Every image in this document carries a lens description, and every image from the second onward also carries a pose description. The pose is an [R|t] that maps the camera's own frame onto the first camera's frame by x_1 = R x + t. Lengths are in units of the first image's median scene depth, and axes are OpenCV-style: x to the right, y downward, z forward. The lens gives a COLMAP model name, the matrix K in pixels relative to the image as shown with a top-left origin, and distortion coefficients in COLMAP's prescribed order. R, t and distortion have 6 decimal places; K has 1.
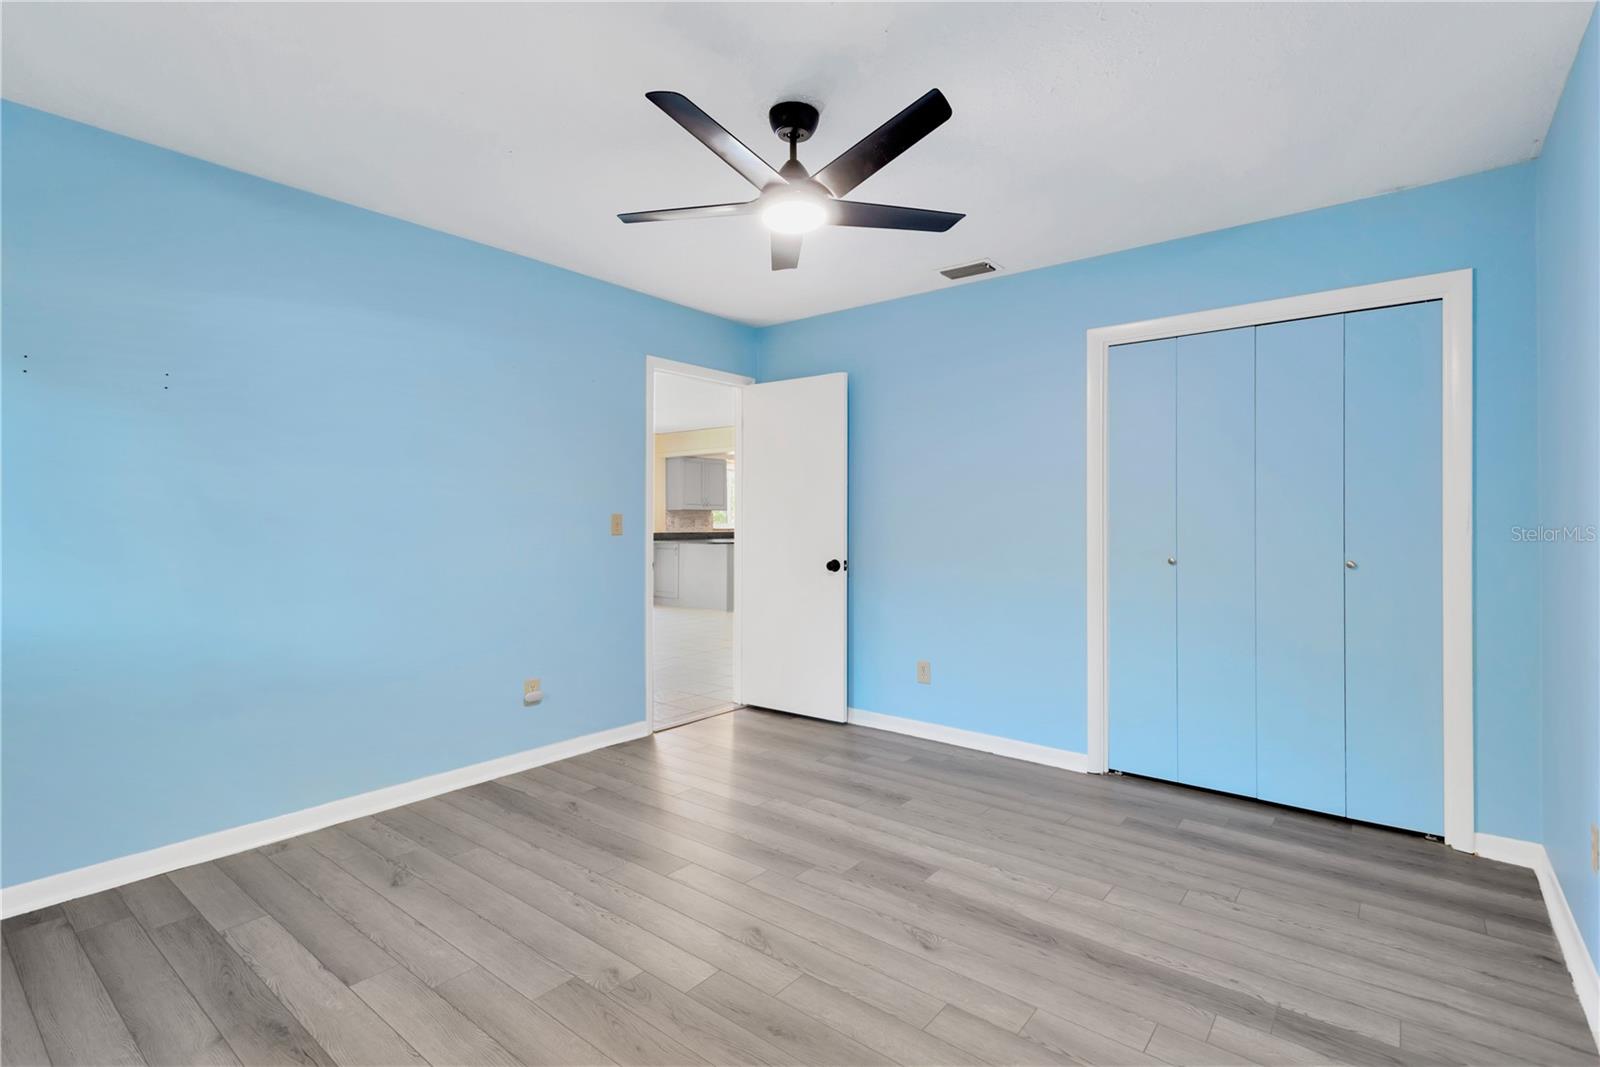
lens RADIAL K [[750.5, 0, 798.3], [0, 750.5, 534.8], [0, 0, 1]] dist [0.000715, 0.000666]
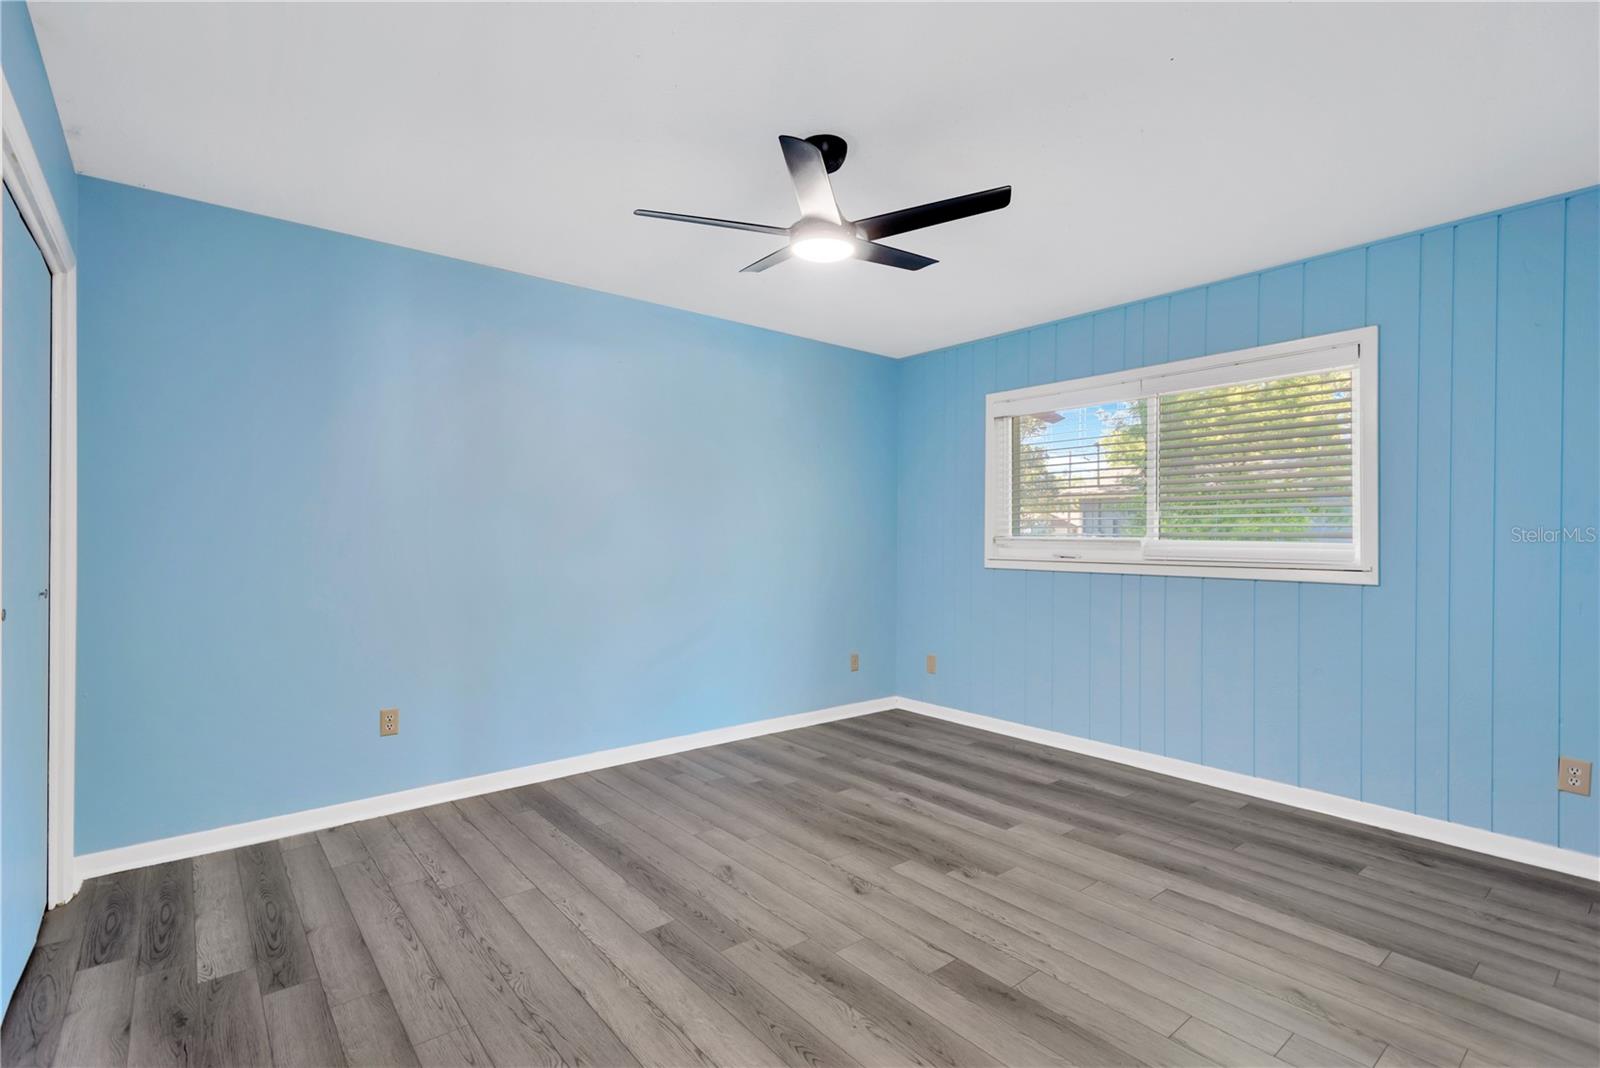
lens RADIAL K [[750.5, 0, 798.3], [0, 750.5, 535.3], [0, 0, 1]] dist [0.000715, 0.000666]
pose [[-0.979570, -0.003672, 0.201071, -0.188267], [-0.000524, 0.999877, 0.015703, -0.040290], [-0.201104, 0.015276, -0.979451, 2.056916]]
